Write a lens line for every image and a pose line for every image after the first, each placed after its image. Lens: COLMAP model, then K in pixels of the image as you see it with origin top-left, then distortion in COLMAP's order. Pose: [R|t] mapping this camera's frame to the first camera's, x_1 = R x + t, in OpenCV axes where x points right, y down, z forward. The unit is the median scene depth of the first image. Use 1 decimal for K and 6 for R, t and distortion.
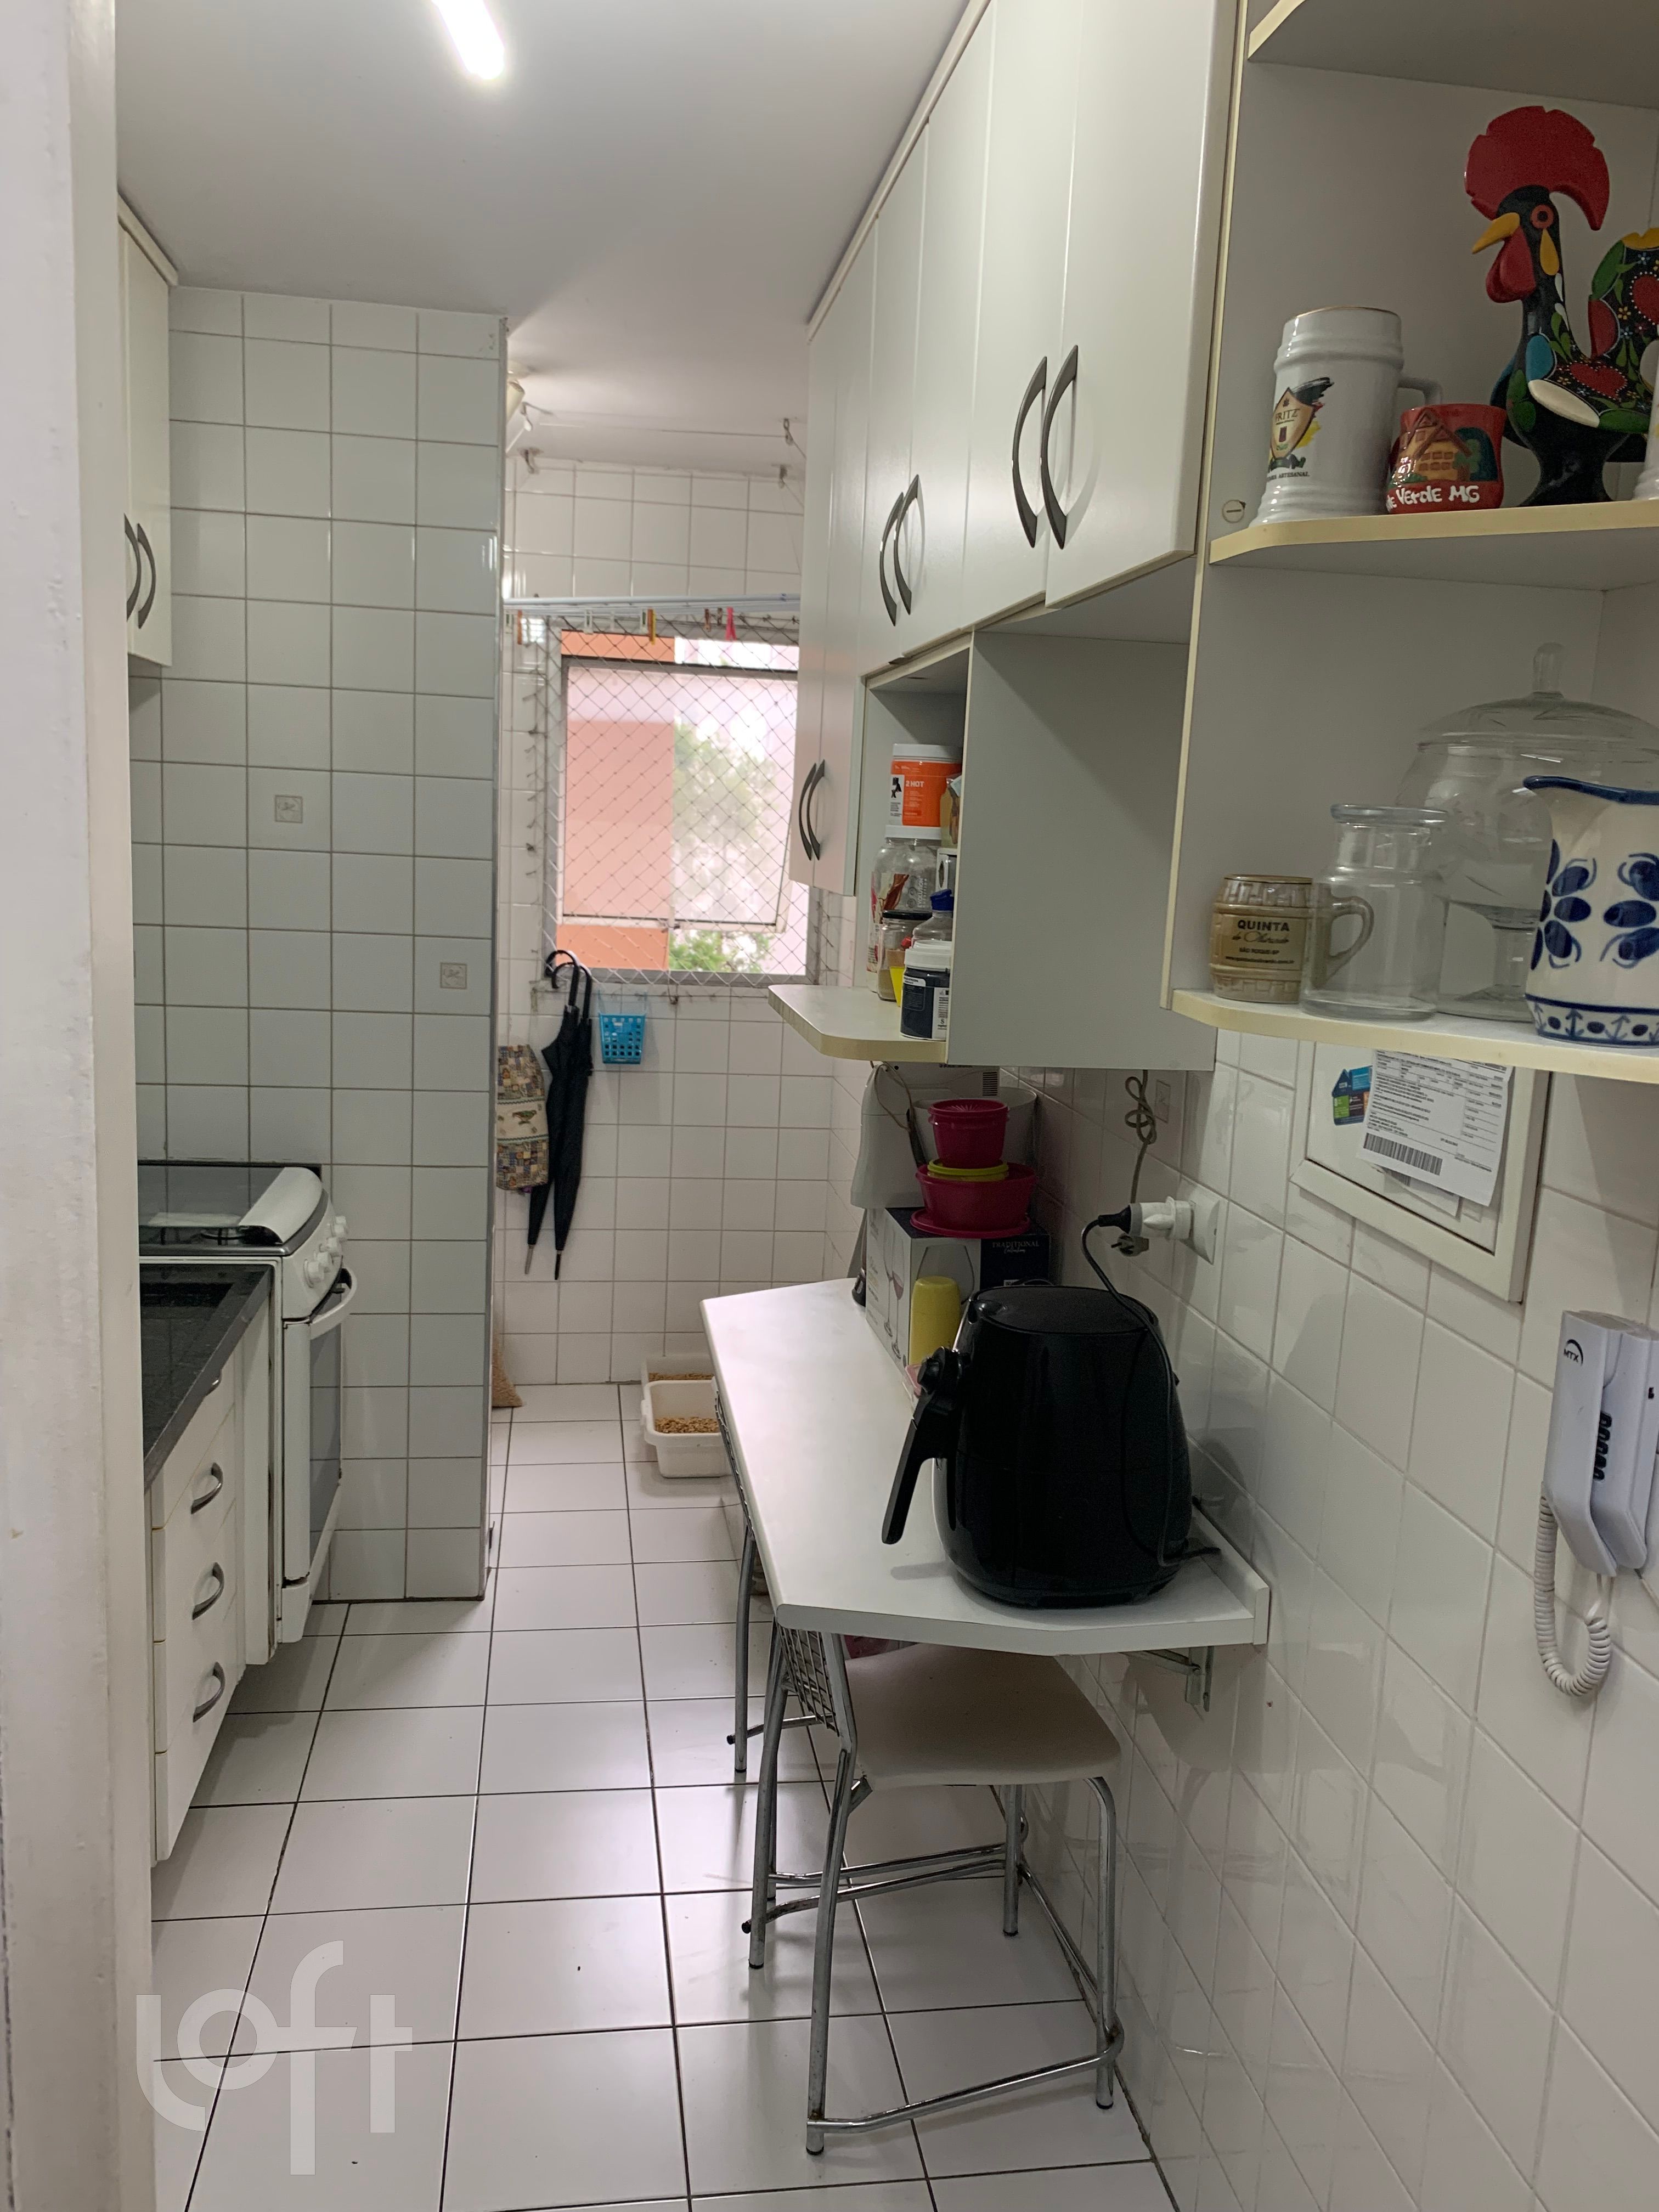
lens RADIAL K [[1695.4, 0, 829.5], [0, 1695.4, 1106.0], [0, 0, 1]] dist [0.007444, -0.005518]
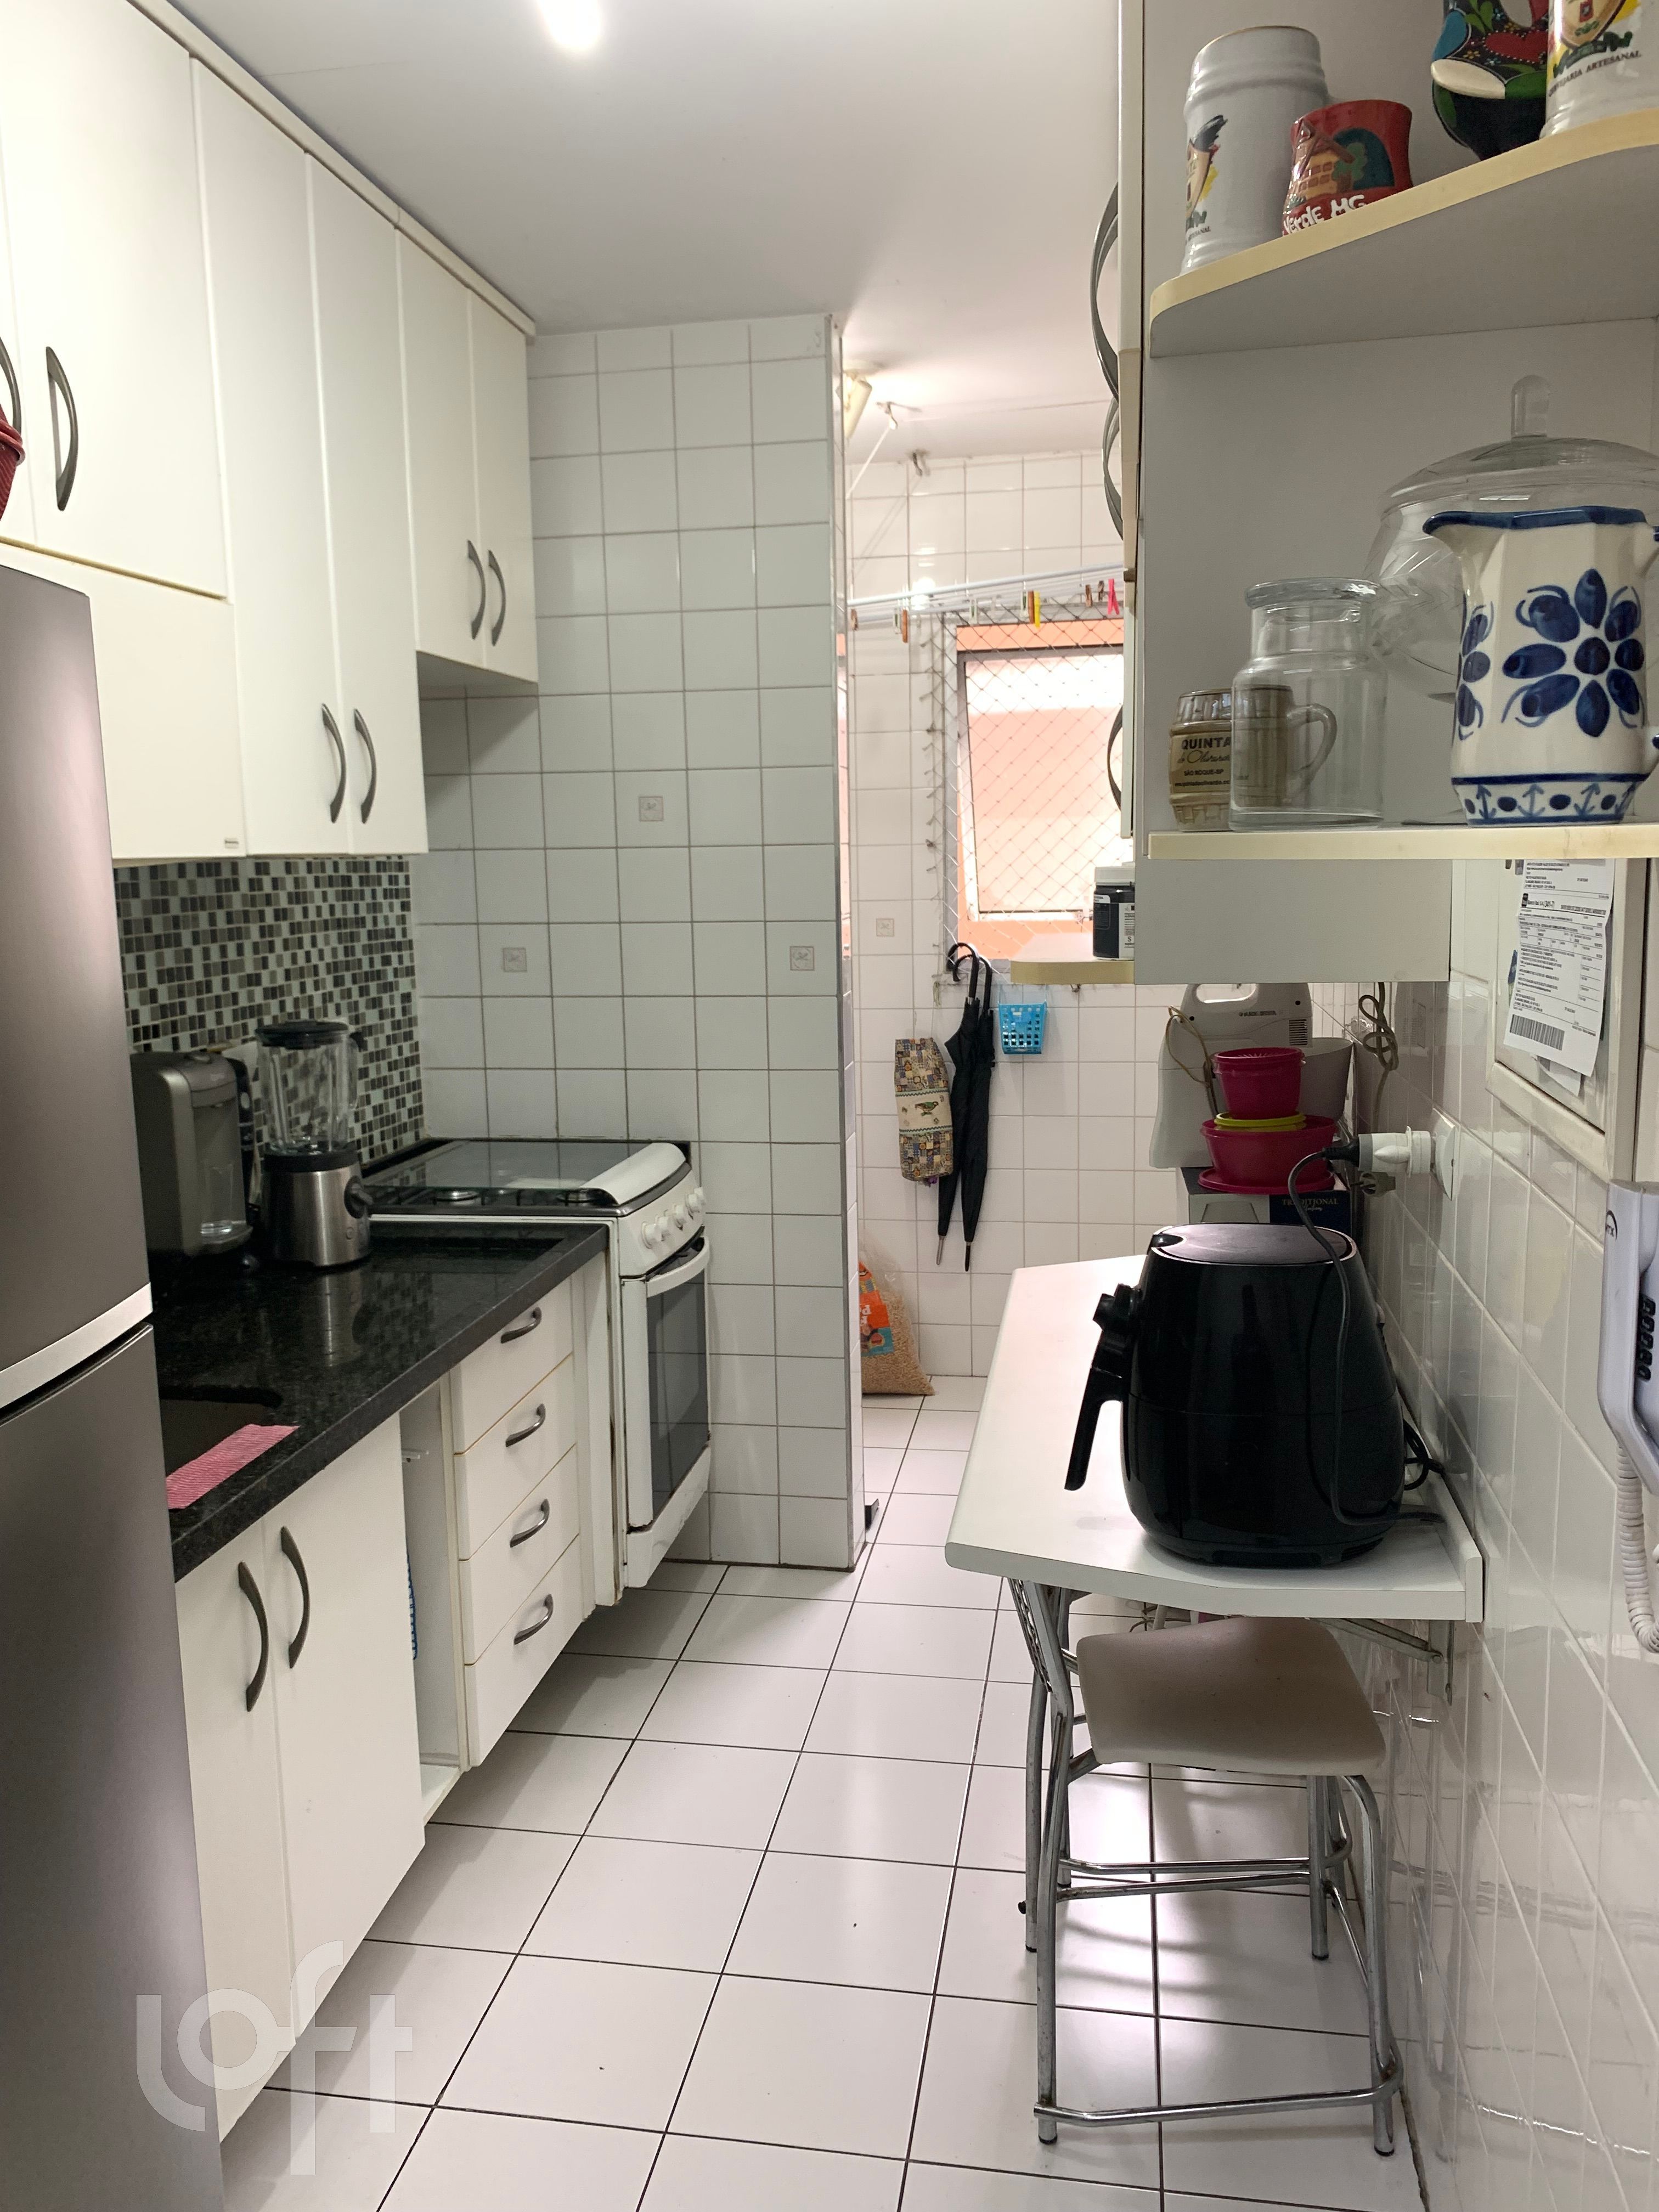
lens RADIAL K [[1690.7, 0, 829.5], [0, 1690.7, 1106.0], [0, 0, 1]] dist [0.040273, -0.046605]
pose [[0.944869, -0.019354, -0.326877, 0.138245], [0.012484, 0.999655, -0.023100, 0.040083], [0.327211, 0.017746, 0.944785, 0.033882]]
